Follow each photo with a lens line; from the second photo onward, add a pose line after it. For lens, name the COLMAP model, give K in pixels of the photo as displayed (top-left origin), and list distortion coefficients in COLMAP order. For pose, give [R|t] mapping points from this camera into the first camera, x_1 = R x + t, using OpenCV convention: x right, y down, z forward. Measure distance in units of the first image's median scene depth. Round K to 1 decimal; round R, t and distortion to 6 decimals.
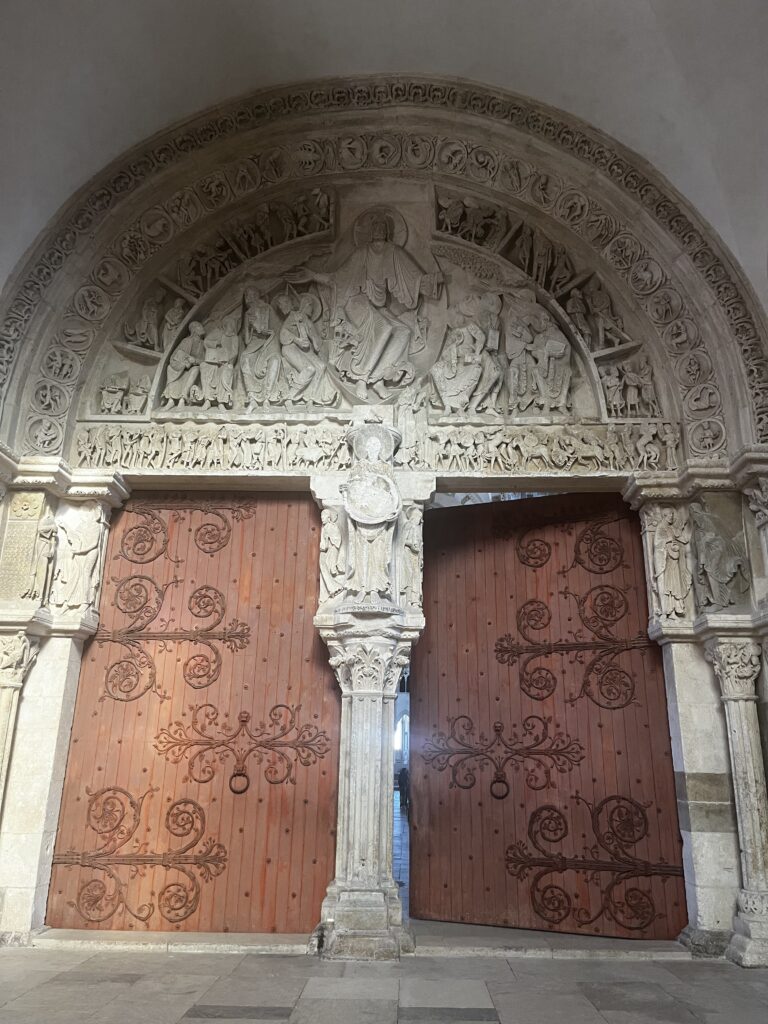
lens RADIAL K [[837.2, 0, 384.0], [0, 837.2, 512.0], [0, 0, 1]] dist [0.121123, -0.233718]
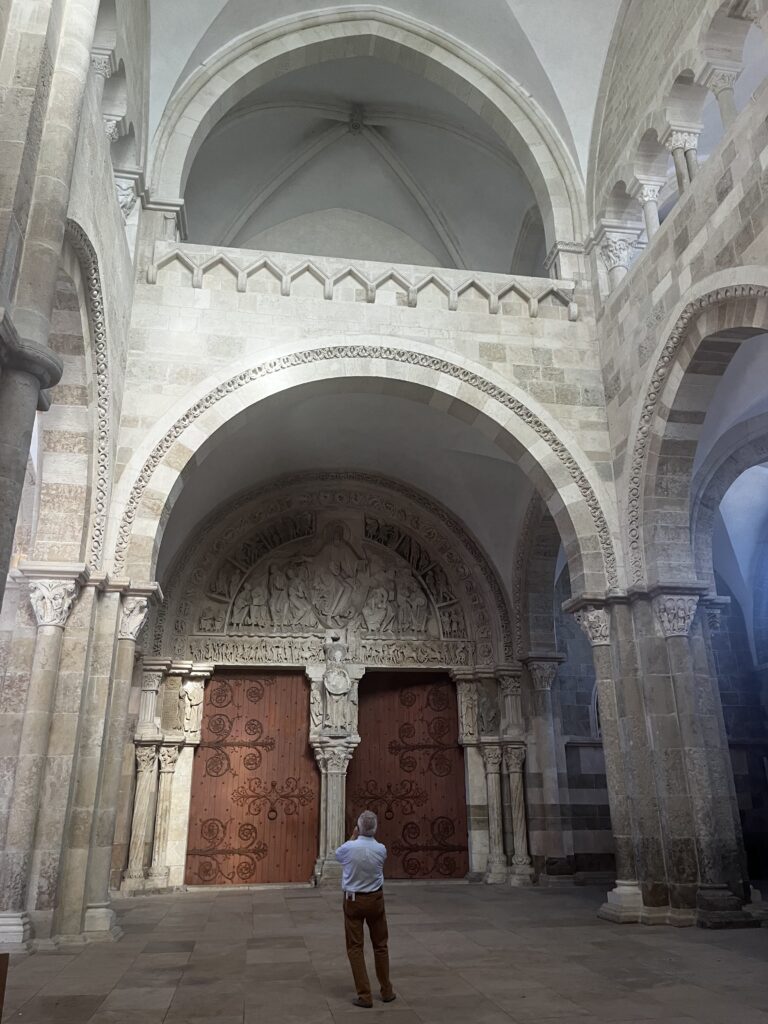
lens RADIAL K [[837.2, 0, 384.0], [0, 837.2, 512.0], [0, 0, 1]] dist [0.121123, -0.233718]
pose [[0.984718, 0.037990, 0.169961, -0.268268], [-0.031523, 0.998679, -0.040587, -0.349245], [-0.171278, 0.034609, 0.984615, -1.127838]]
